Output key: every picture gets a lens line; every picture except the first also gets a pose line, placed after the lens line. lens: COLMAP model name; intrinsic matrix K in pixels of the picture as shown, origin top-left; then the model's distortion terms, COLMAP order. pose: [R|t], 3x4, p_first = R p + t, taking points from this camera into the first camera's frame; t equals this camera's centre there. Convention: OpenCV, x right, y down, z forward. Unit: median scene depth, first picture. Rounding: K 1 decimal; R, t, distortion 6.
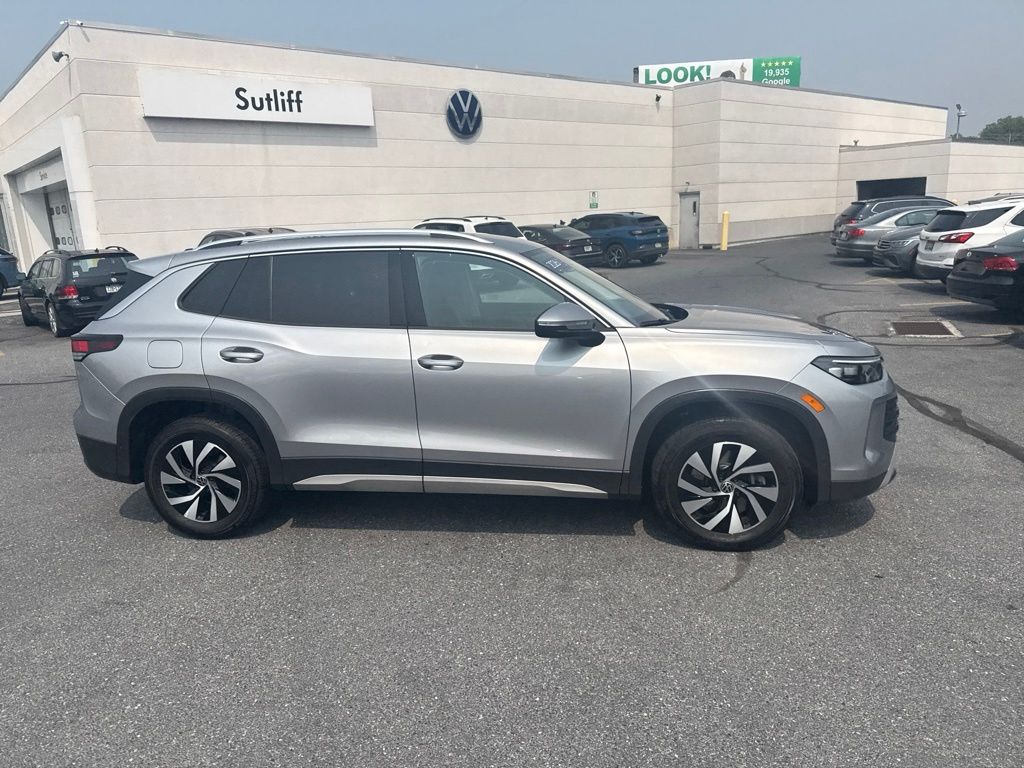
lens RADIAL K [[725.8, 0, 506.3], [0, 725.8, 391.1], [0, 0, 1]] dist [0.026757, -0.036983]
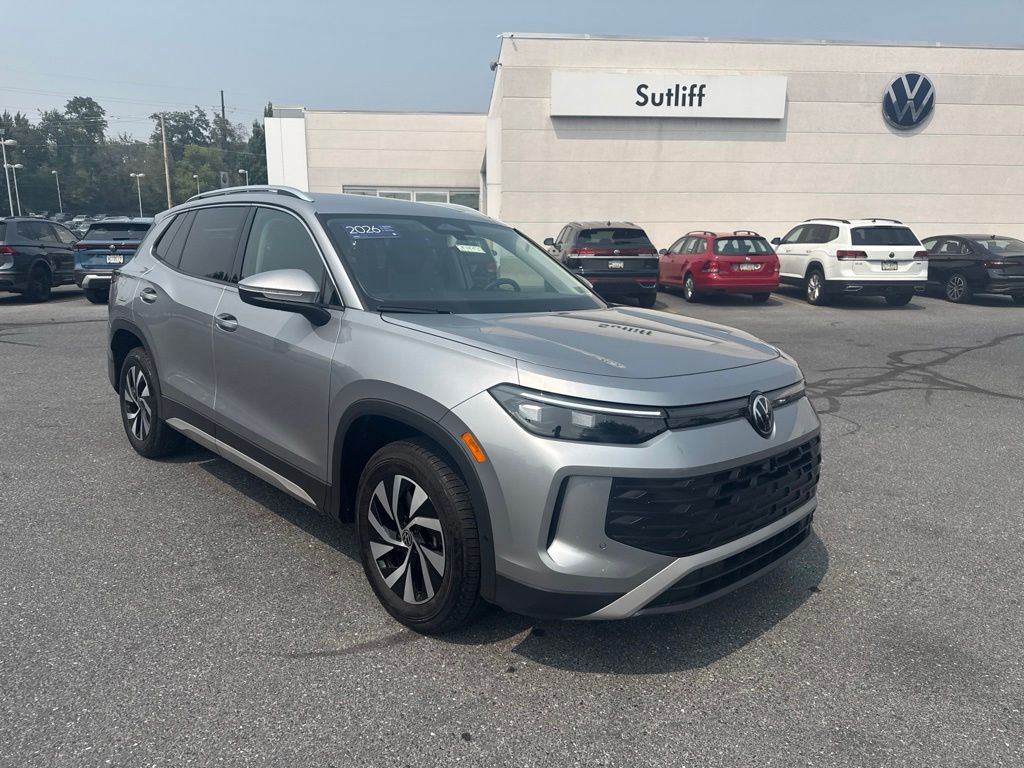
lens RADIAL K [[725.8, 0, 507.4], [0, 725.8, 390.3], [0, 0, 1]] dist [0.026757, -0.036983]
pose [[0.793162, 0.182382, -0.581061, 0.155274], [-0.186896, 0.980961, 0.052783, -0.014458], [0.579624, 0.066733, 0.812147, 0.088979]]
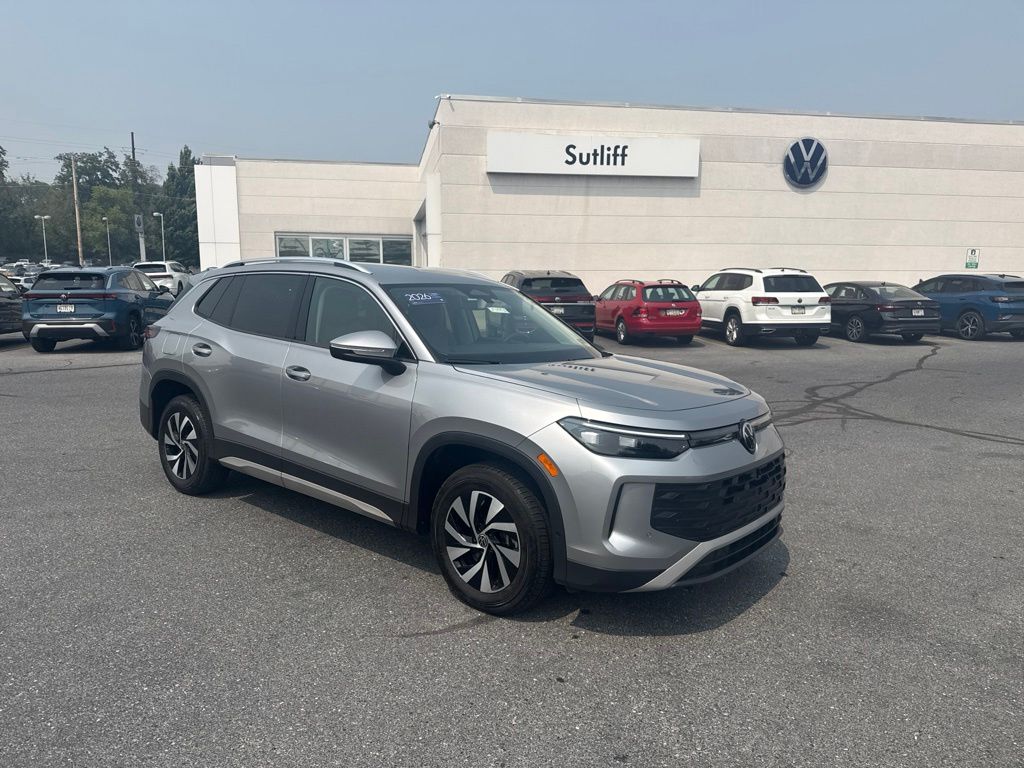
lens RADIAL K [[725.8, 0, 506.5], [0, 725.8, 387.8], [0, 0, 1]] dist [0.026757, -0.036983]
pose [[0.854957, 0.133220, -0.501300, 0.152775], [-0.168177, 0.985441, -0.024942, -0.008820], [0.490679, 0.105631, 0.864914, 0.036354]]
